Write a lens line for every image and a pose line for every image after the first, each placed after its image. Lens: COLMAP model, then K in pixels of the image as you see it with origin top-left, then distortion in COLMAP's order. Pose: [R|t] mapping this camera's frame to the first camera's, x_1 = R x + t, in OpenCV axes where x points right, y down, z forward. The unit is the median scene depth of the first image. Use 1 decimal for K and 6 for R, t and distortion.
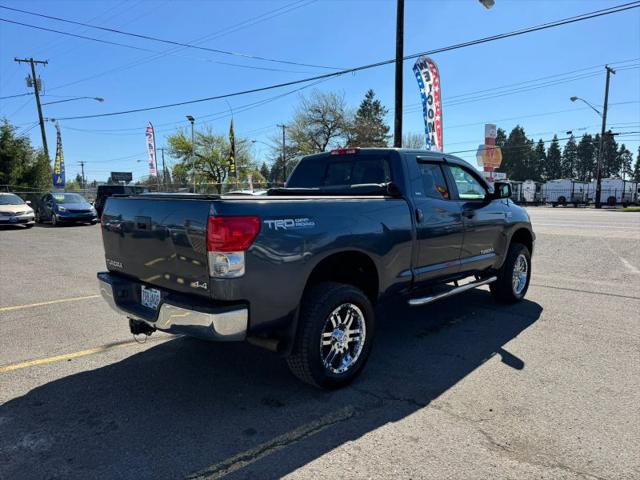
lens RADIAL K [[453.6, 0, 319.2], [0, 453.6, 241.5], [0, 0, 1]] dist [0.065446, -0.080543]
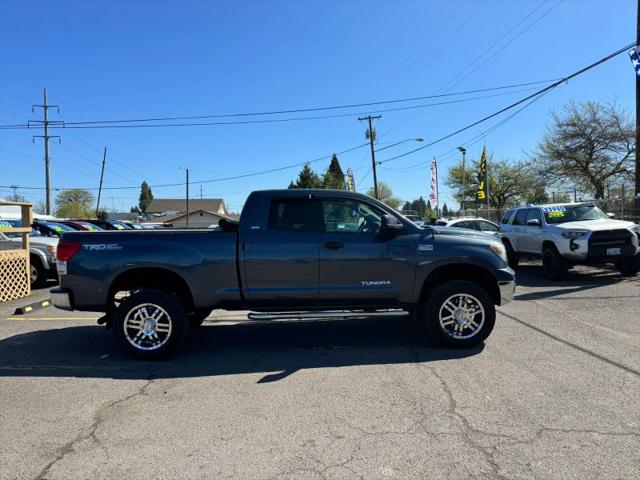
lens RADIAL K [[454.9, 0, 321.5], [0, 454.9, 239.0], [0, 0, 1]] dist [0.056858, -0.066962]
pose [[0.717409, 0.012851, -0.696533, 0.254524], [-0.056595, 0.997600, -0.039886, -0.007132], [0.694349, 0.068035, 0.716415, 0.054264]]
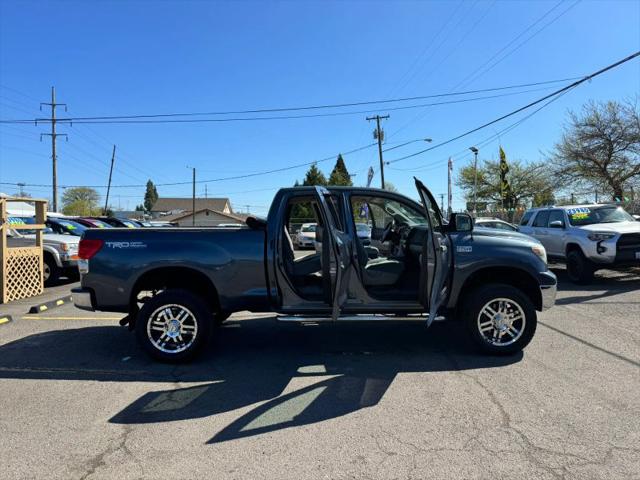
lens RADIAL K [[453.6, 0, 319.2], [0, 453.6, 241.5], [0, 0, 1]] dist [0.065446, -0.080543]
pose [[0.708829, 0.023523, -0.704988, 0.234469], [-0.067004, 0.997170, -0.034097, -0.006407], [0.702191, 0.071406, 0.708399, 0.052301]]
